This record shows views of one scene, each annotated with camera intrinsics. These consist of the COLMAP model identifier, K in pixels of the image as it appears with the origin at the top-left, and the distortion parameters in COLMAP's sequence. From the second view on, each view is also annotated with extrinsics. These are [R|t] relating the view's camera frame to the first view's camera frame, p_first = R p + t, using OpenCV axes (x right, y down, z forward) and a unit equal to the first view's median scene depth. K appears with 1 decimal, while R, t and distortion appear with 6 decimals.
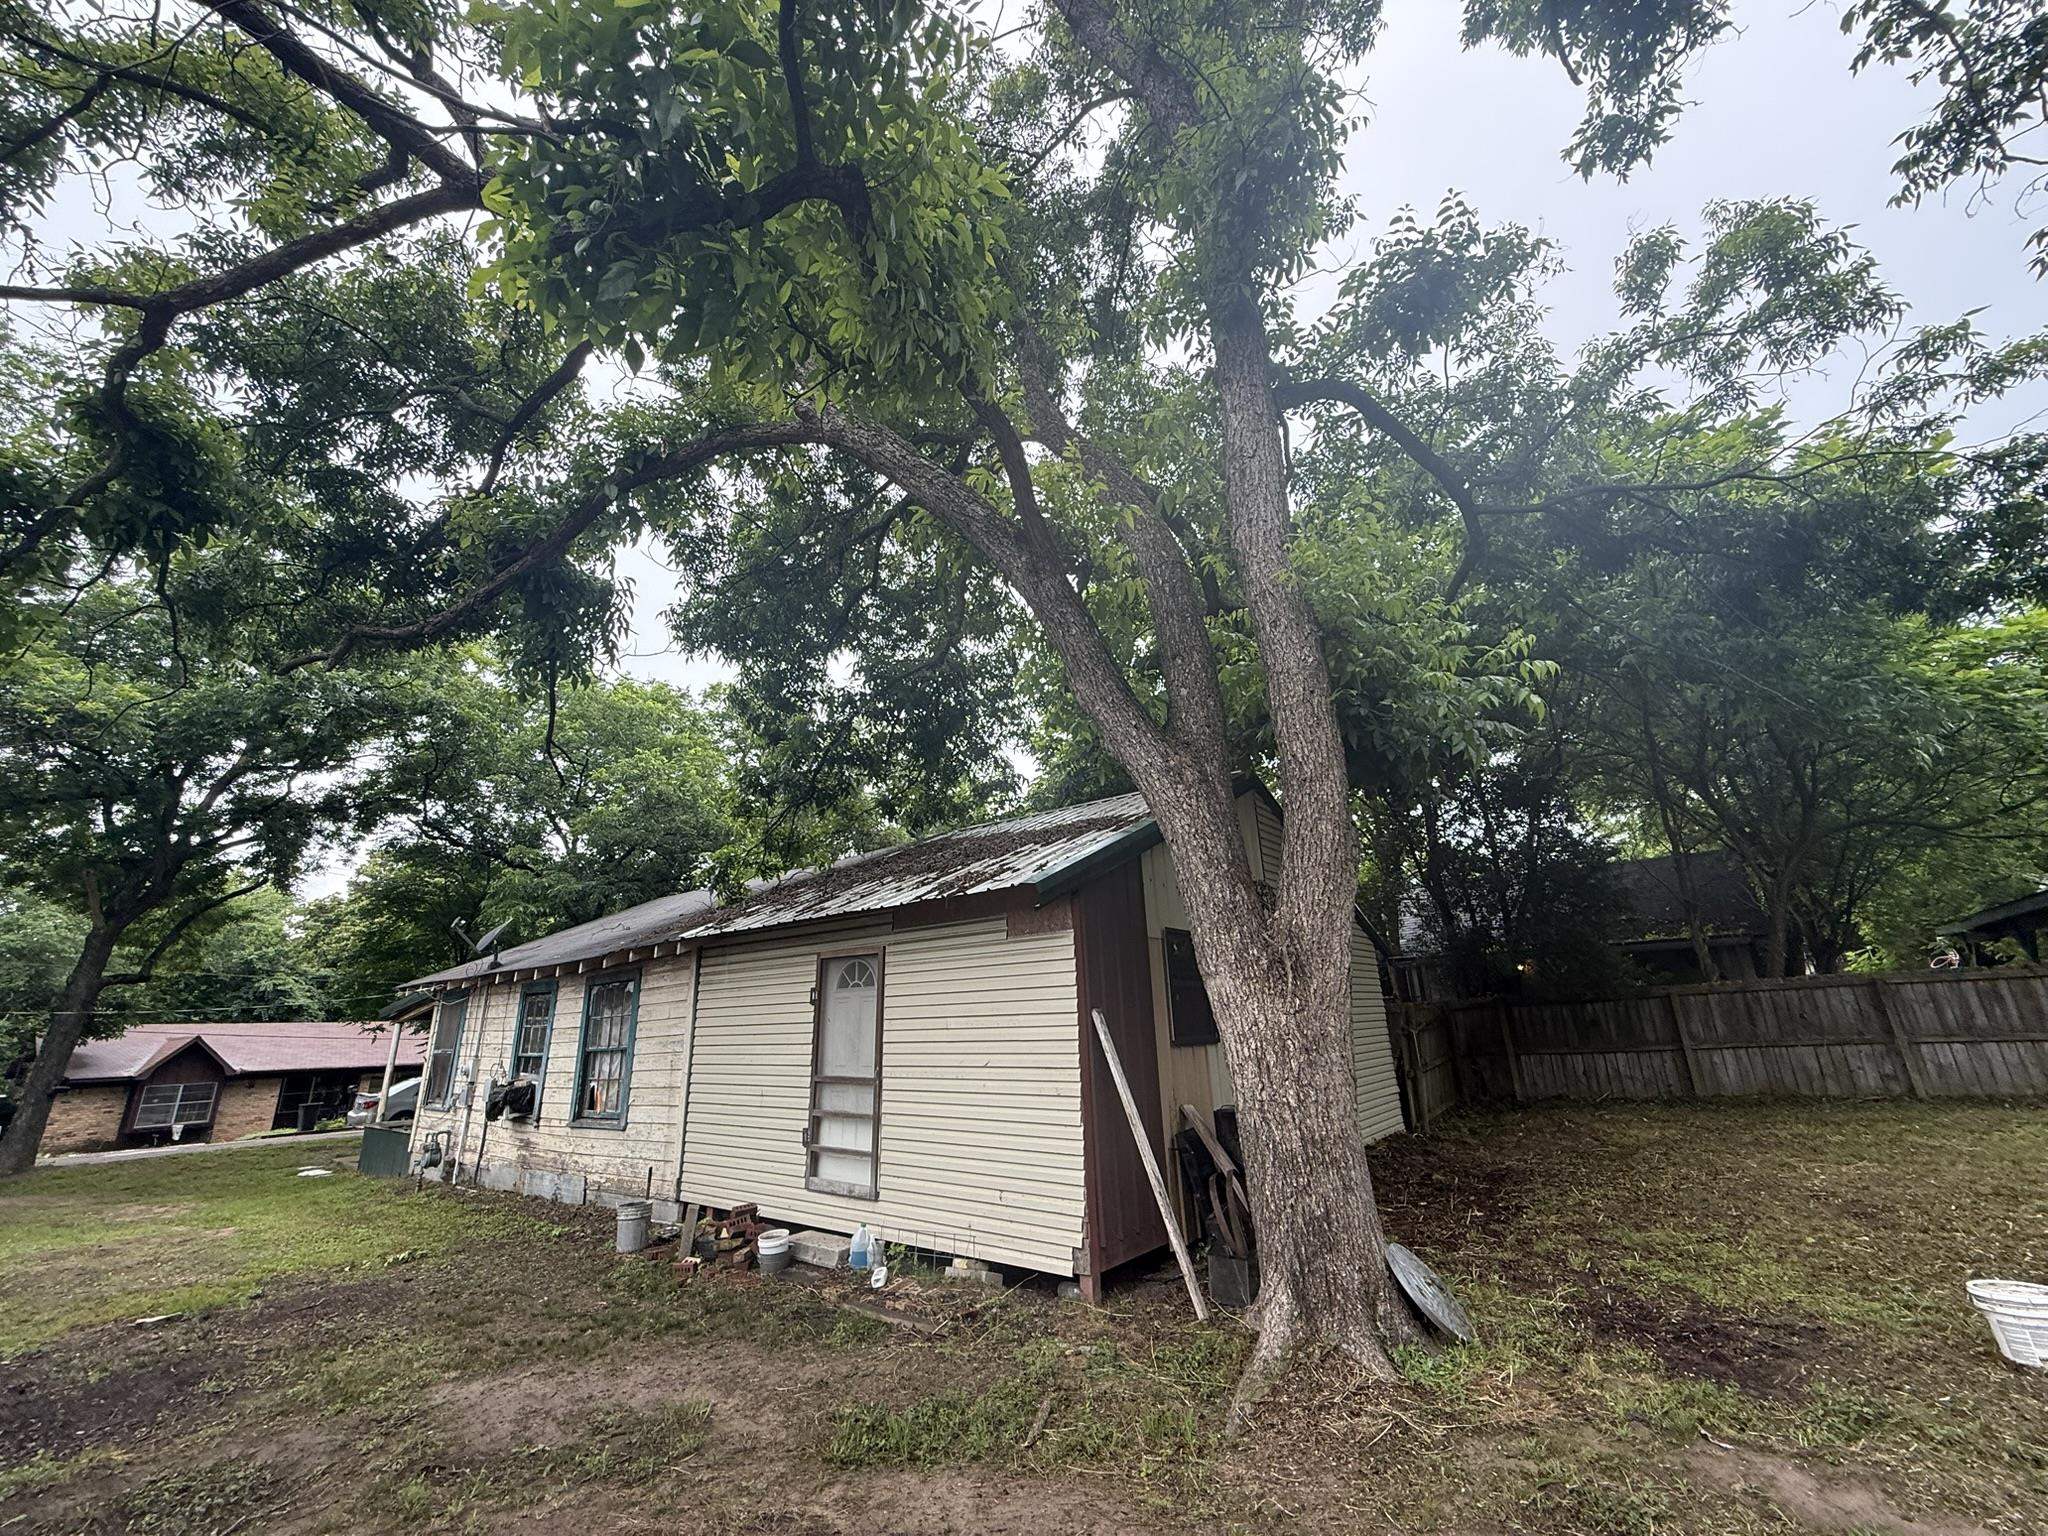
lens RADIAL K [[816.4, 0, 1011.1], [0, 816.4, 761.7], [0, 0, 1]] dist [-0.000288, 0.000237]
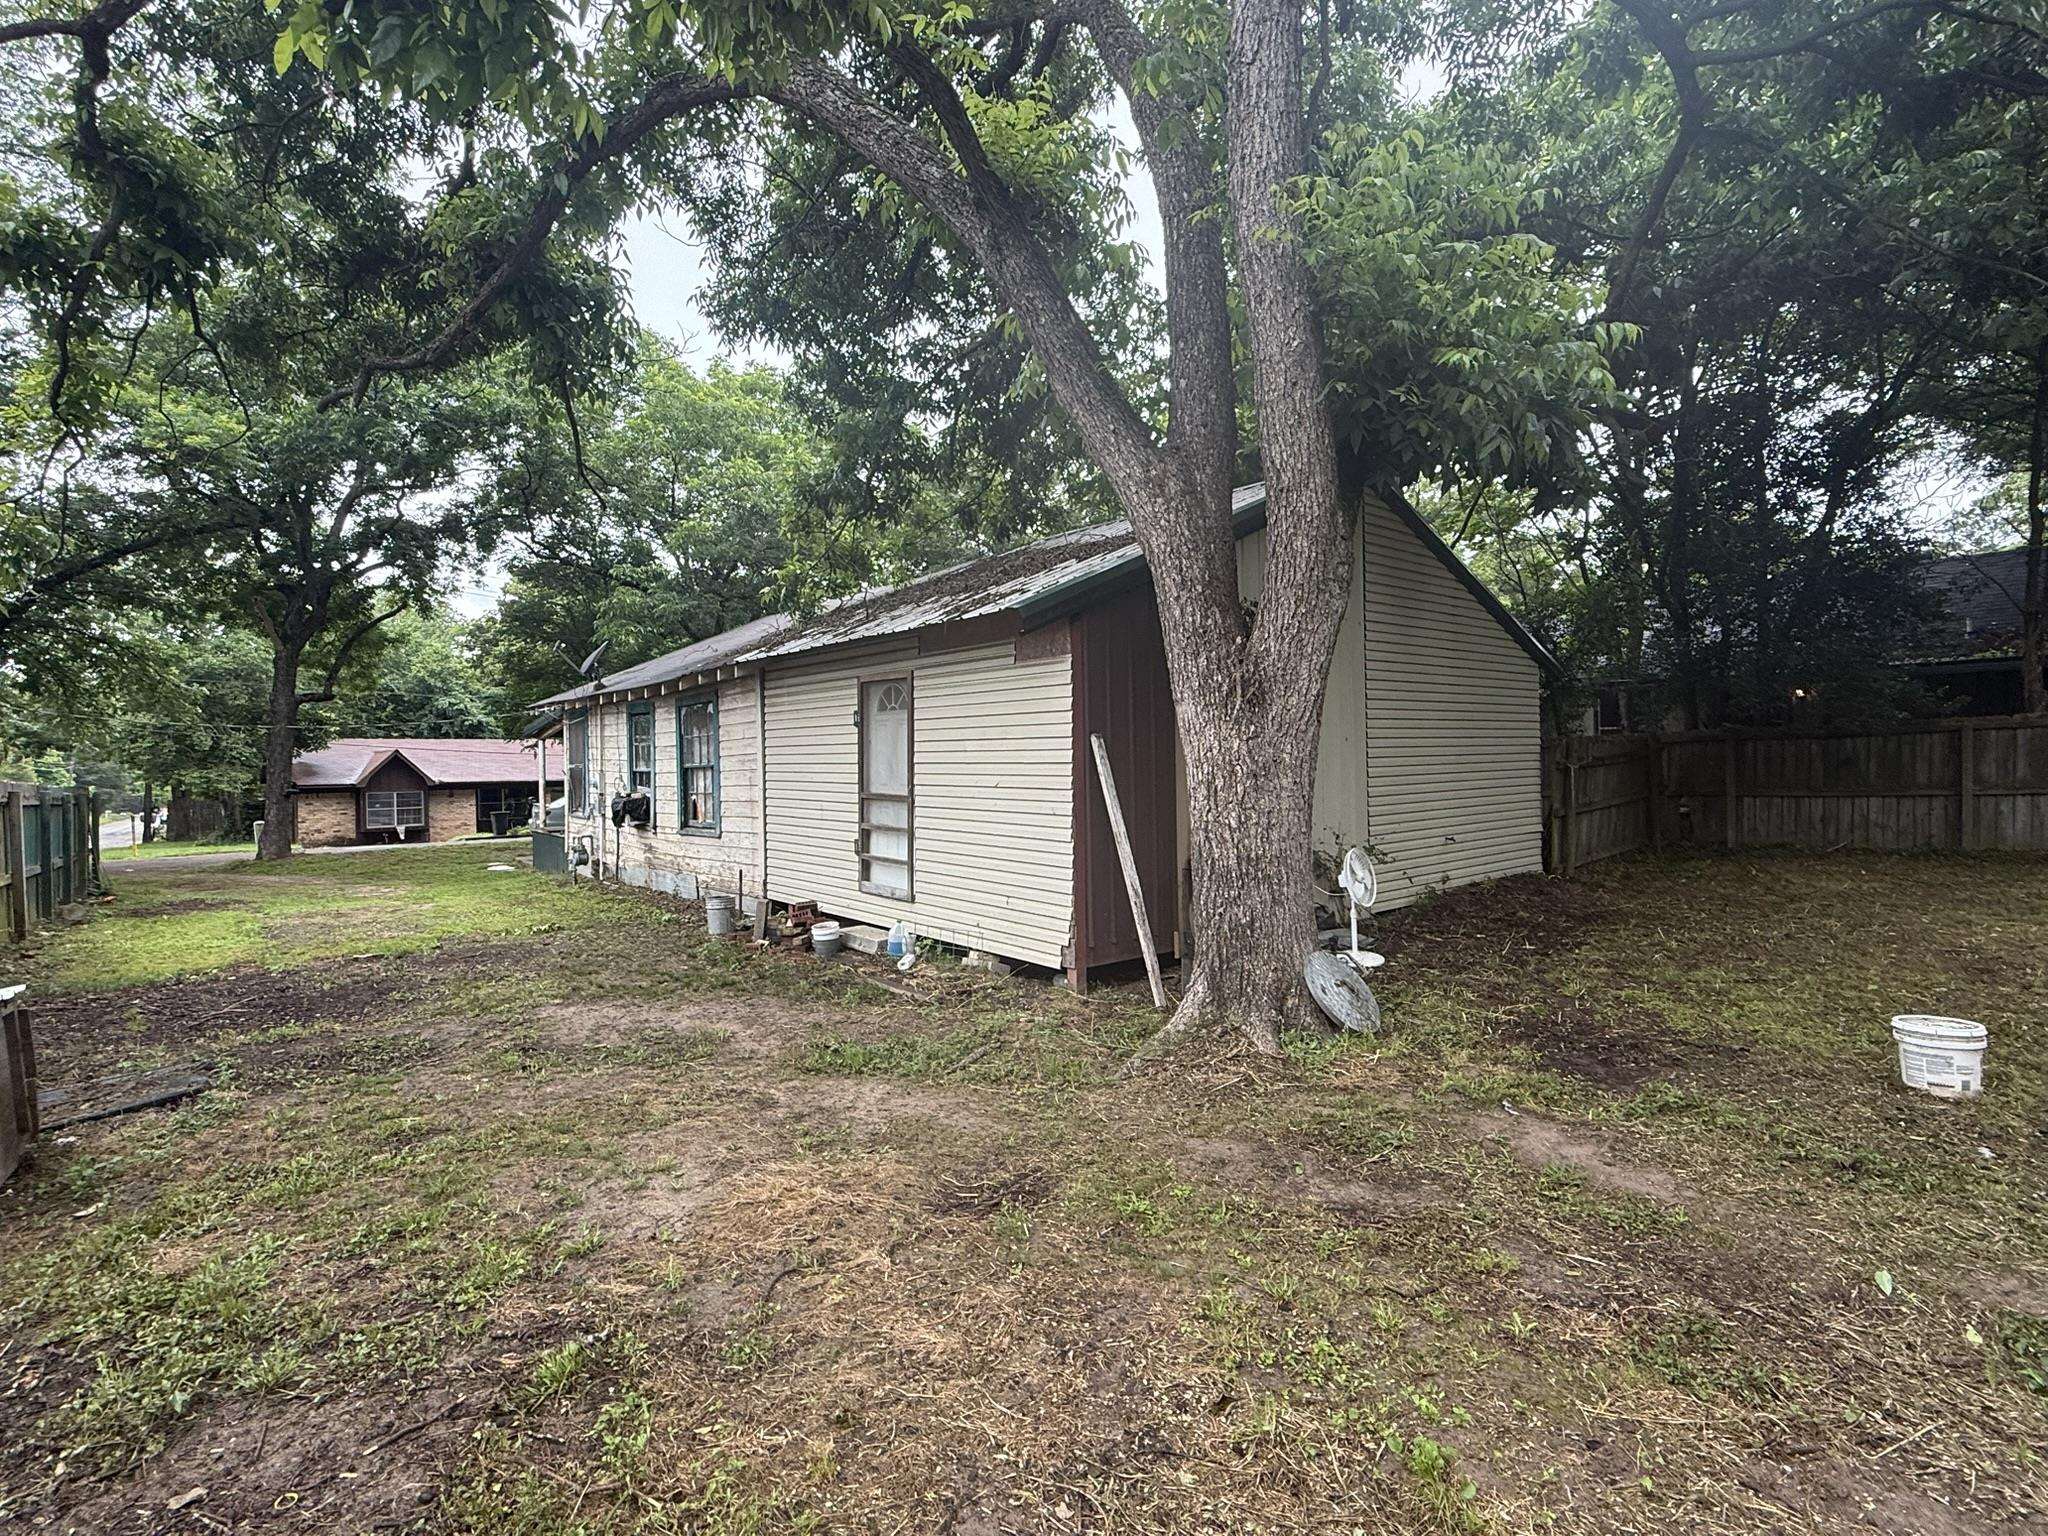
lens RADIAL K [[977.0, 0, 1014.5], [0, 977.0, 765.3], [0, 0, 1]] dist [0.003367, -0.000814]
pose [[0.978489, 0.019873, -0.205339, 0.203240], [0.046662, 0.948233, 0.314130, -0.028416], [0.200952, -0.316954, 0.926908, -0.098106]]
